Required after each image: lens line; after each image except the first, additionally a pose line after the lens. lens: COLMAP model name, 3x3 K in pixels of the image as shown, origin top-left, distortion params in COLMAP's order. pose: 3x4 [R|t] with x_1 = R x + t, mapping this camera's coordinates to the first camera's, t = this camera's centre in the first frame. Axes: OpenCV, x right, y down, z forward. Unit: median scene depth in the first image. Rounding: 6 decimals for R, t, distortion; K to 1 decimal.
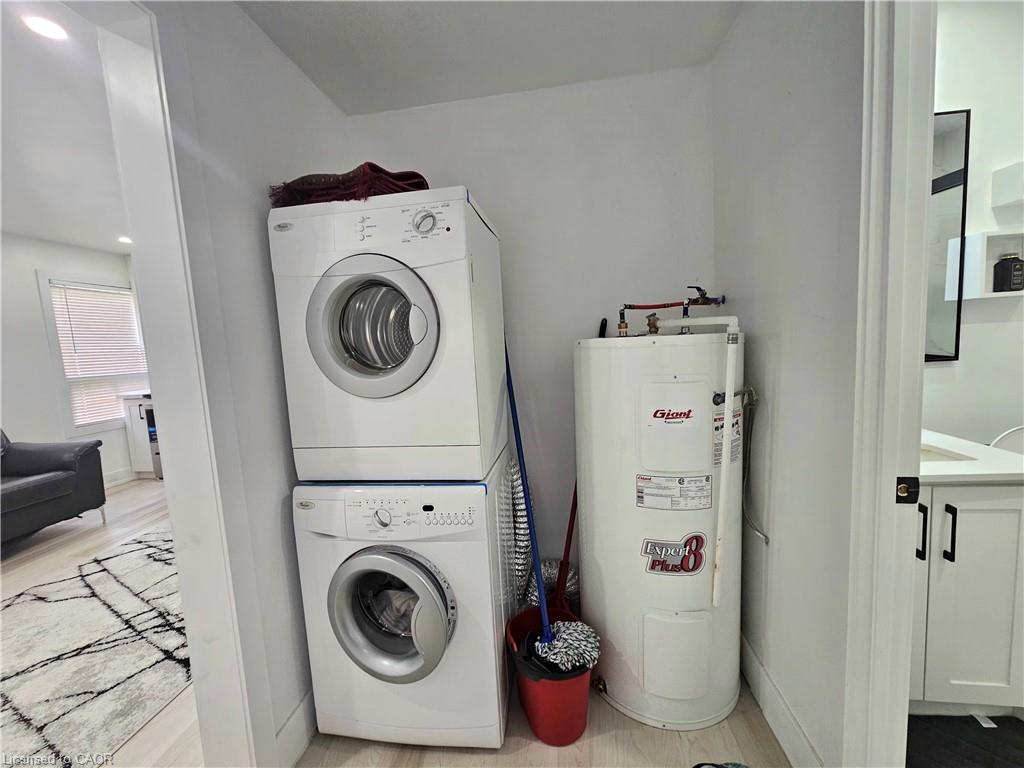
lens RADIAL K [[418.4, 0, 513.1], [0, 418.4, 379.8], [0, 0, 1]] dist [0.000236, -0.000279]
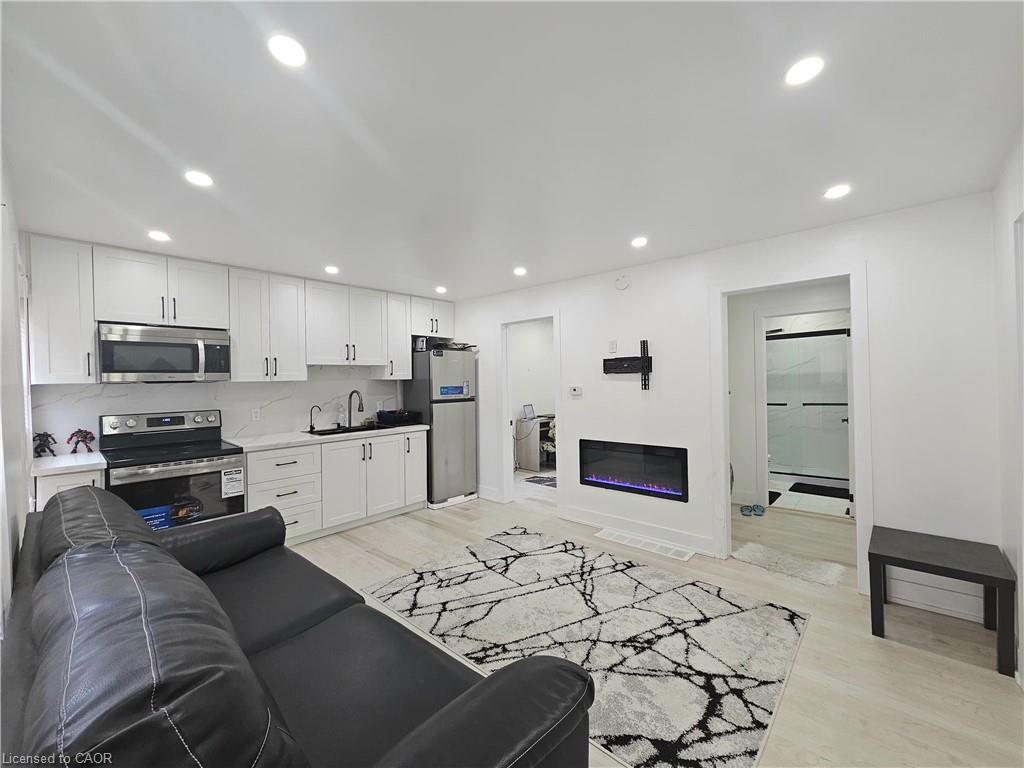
lens RADIAL K [[418.4, 0, 514.8], [0, 418.4, 385.6], [0, 0, 1]] dist [0.000236, -0.000279]
pose [[0.553525, 0.051421, 0.831243, -0.963999], [0.057103, 0.993400, -0.099477, 0.019747], [-0.830872, 0.102530, 0.546936, 0.130058]]
